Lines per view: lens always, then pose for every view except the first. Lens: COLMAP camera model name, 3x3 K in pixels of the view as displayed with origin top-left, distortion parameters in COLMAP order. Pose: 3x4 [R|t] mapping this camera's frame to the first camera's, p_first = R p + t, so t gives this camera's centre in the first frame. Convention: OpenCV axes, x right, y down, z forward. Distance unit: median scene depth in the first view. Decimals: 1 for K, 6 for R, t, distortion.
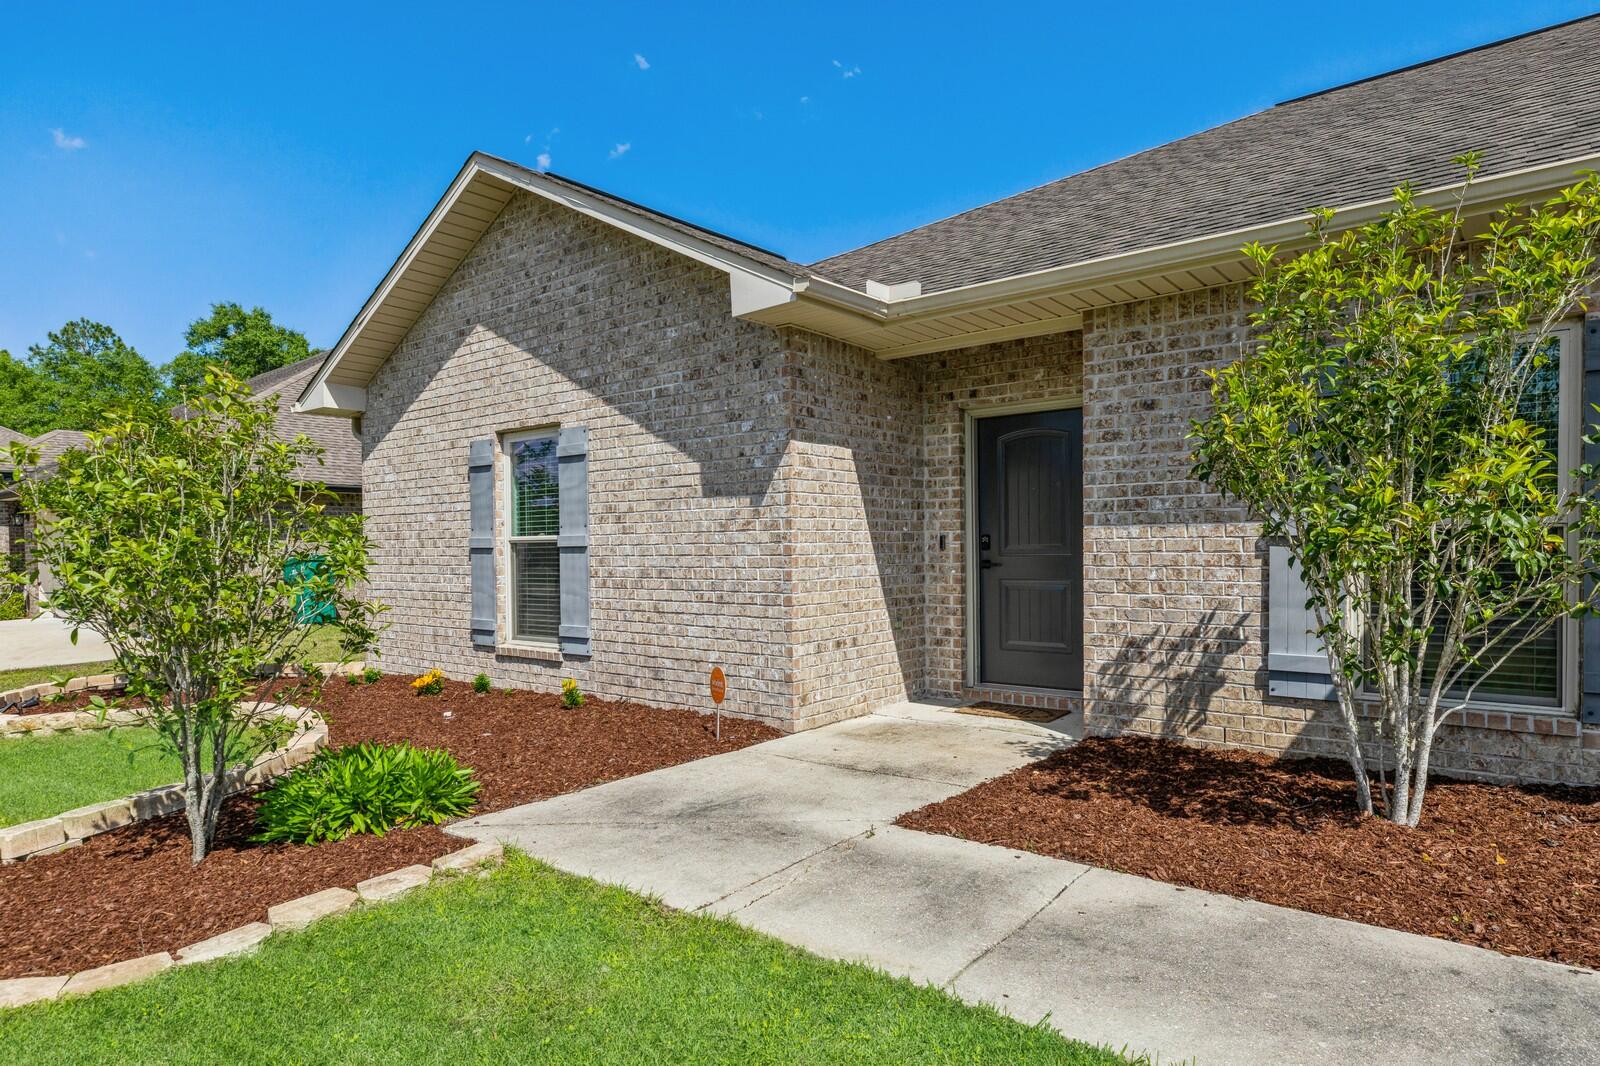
lens RADIAL K [[907.3, 0, 798.6], [0, 907.3, 542.7], [0, 0, 1]] dist [0.002662, 0.000209]
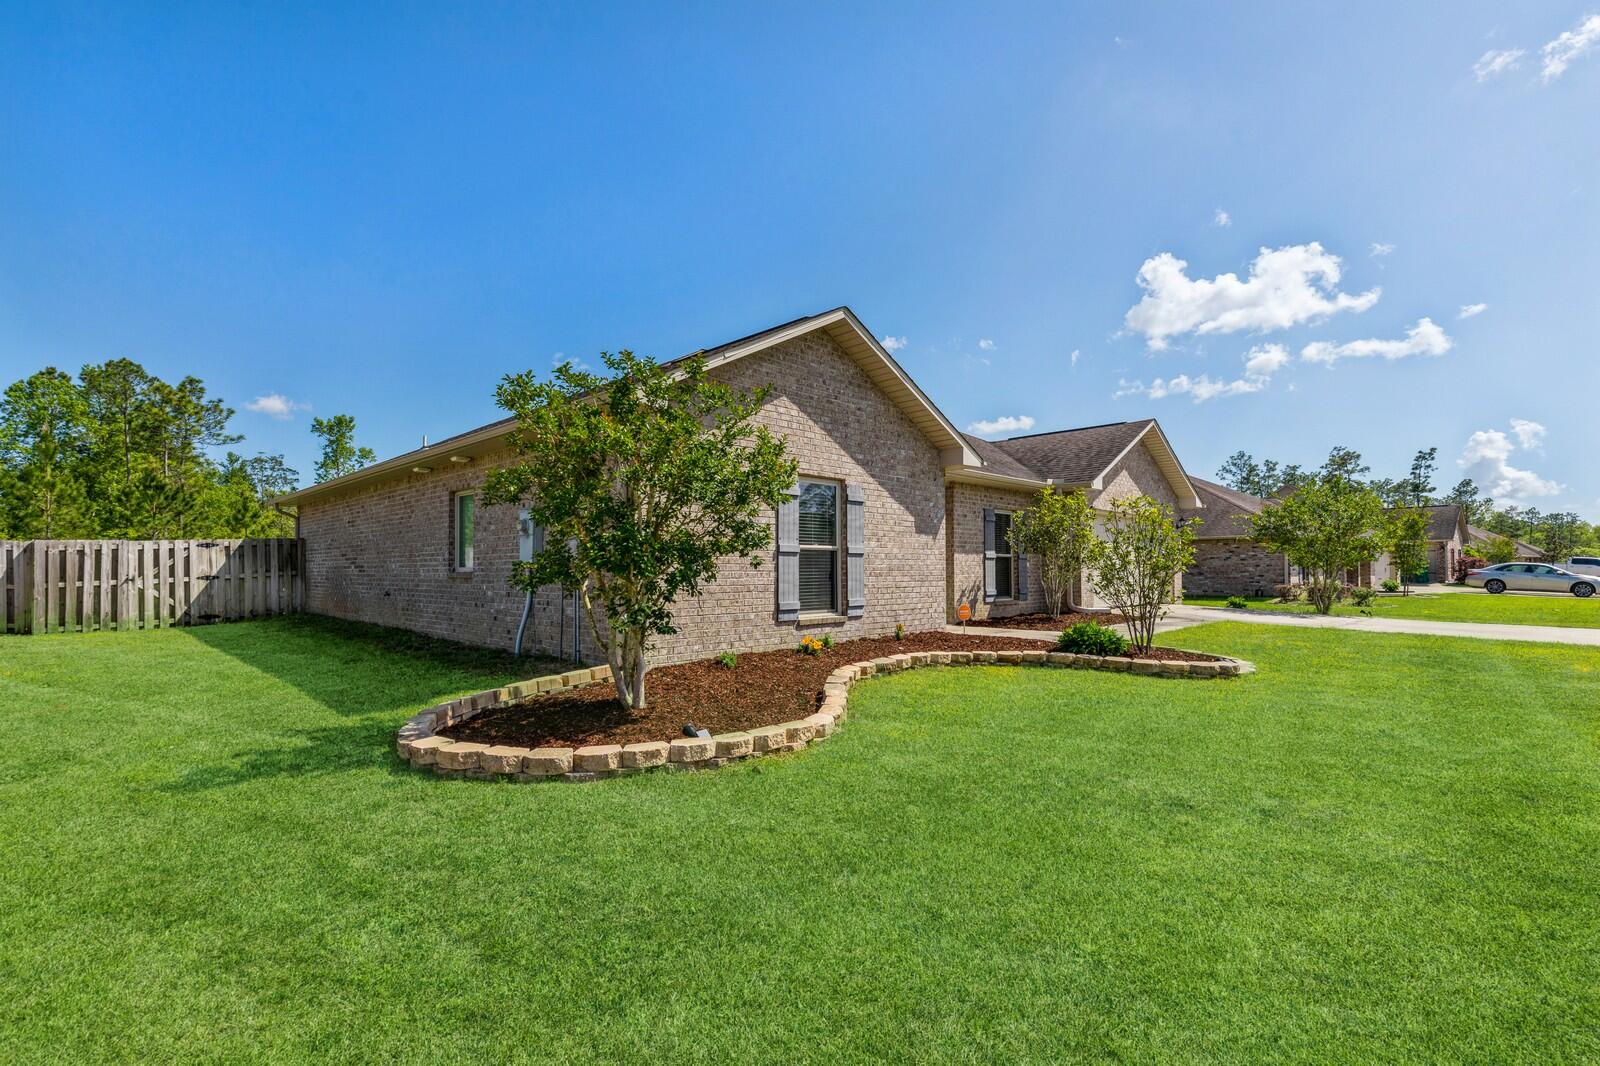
lens RADIAL K [[717.9, 0, 799.0], [0, 717.9, 543.3], [0, 0, 1]] dist [0.005576, -0.000885]
pose [[0.129057, 0.049827, 0.990385, -1.678946], [-0.002527, 0.998750, -0.049919, 0.055552], [-0.991634, 0.003940, 0.129021, 0.960895]]
